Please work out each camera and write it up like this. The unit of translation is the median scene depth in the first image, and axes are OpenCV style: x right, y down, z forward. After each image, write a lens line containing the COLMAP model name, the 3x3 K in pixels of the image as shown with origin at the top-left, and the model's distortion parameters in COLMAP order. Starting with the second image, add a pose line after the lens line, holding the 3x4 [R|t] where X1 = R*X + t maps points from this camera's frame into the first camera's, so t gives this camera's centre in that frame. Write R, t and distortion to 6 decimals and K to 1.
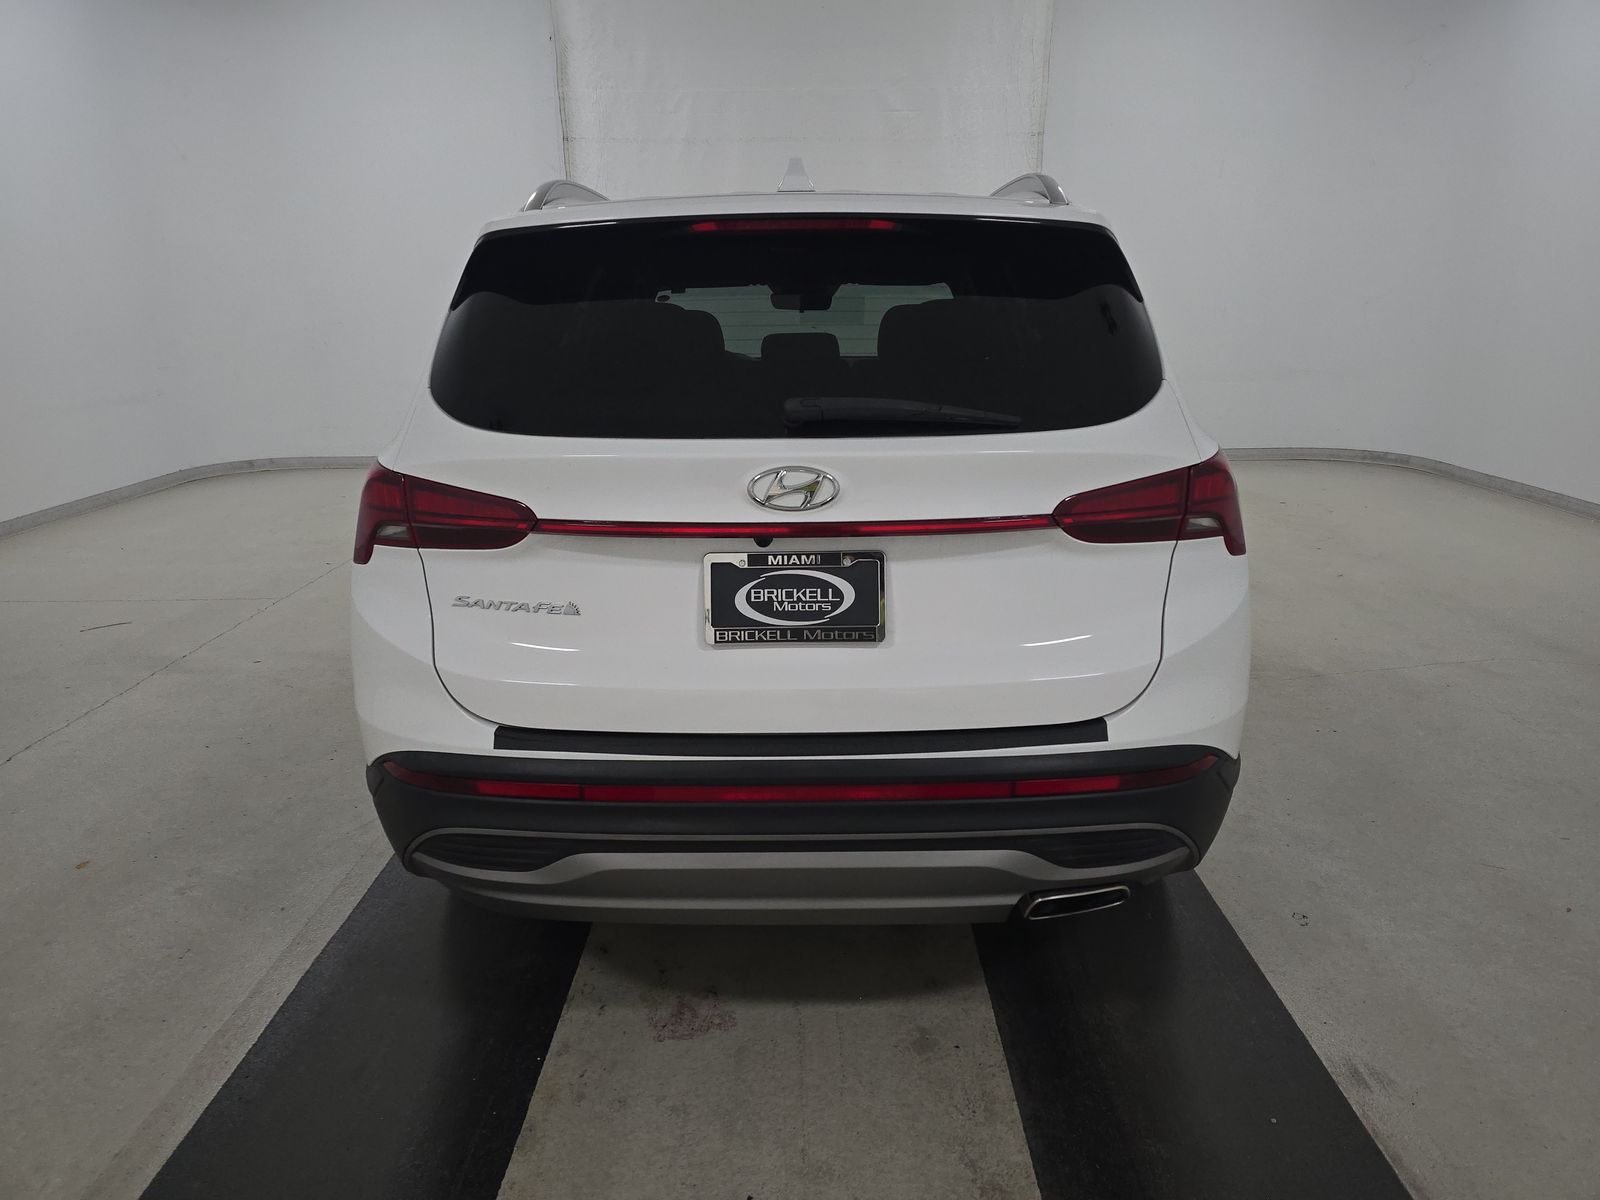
lens RADIAL K [[1080.0, 0, 805.8], [0, 1080.0, 591.3], [0, 0, 1]] dist [0.026646, -0.010042]
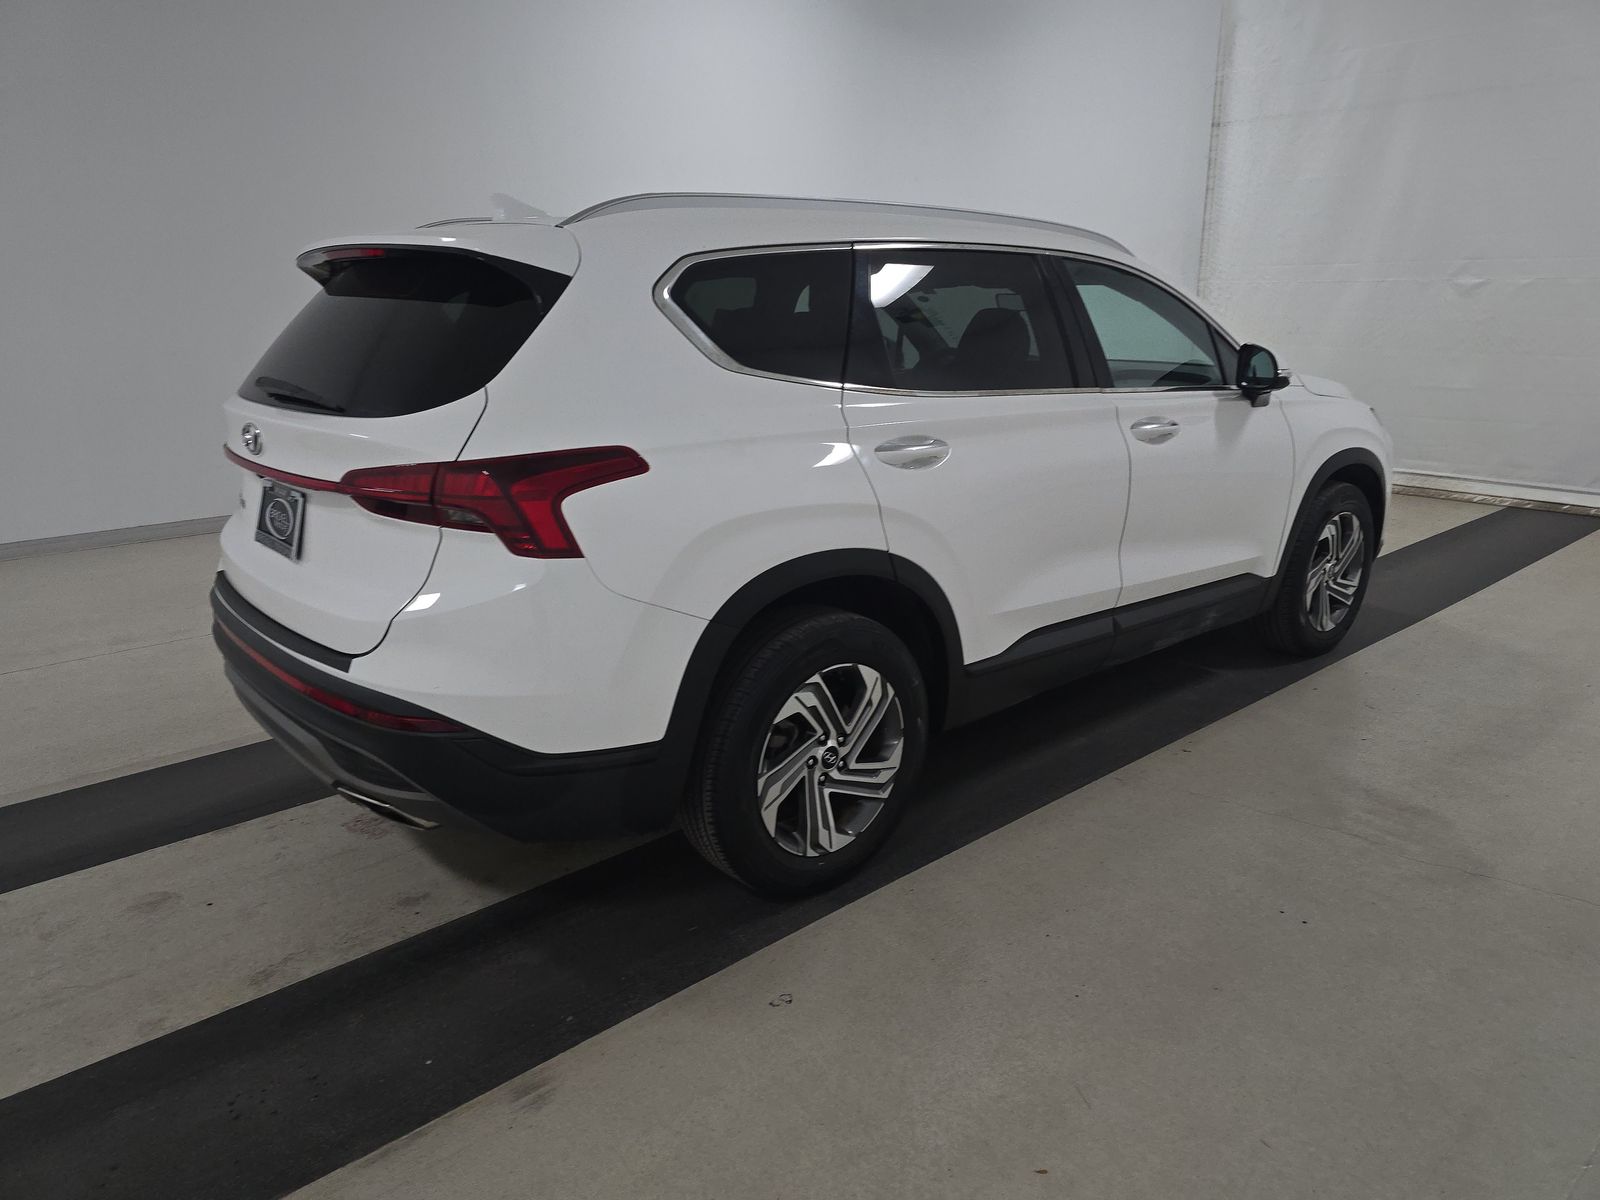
lens RADIAL K [[1080.0, 0, 805.3], [0, 1080.0, 600.0], [0, 0, 1]] dist [0.026646, -0.010042]
pose [[0.654660, 0.202016, -0.728430, 1.439043], [-0.189803, 0.976687, 0.100284, -0.157711], [0.731707, 0.072606, 0.677741, 0.521502]]
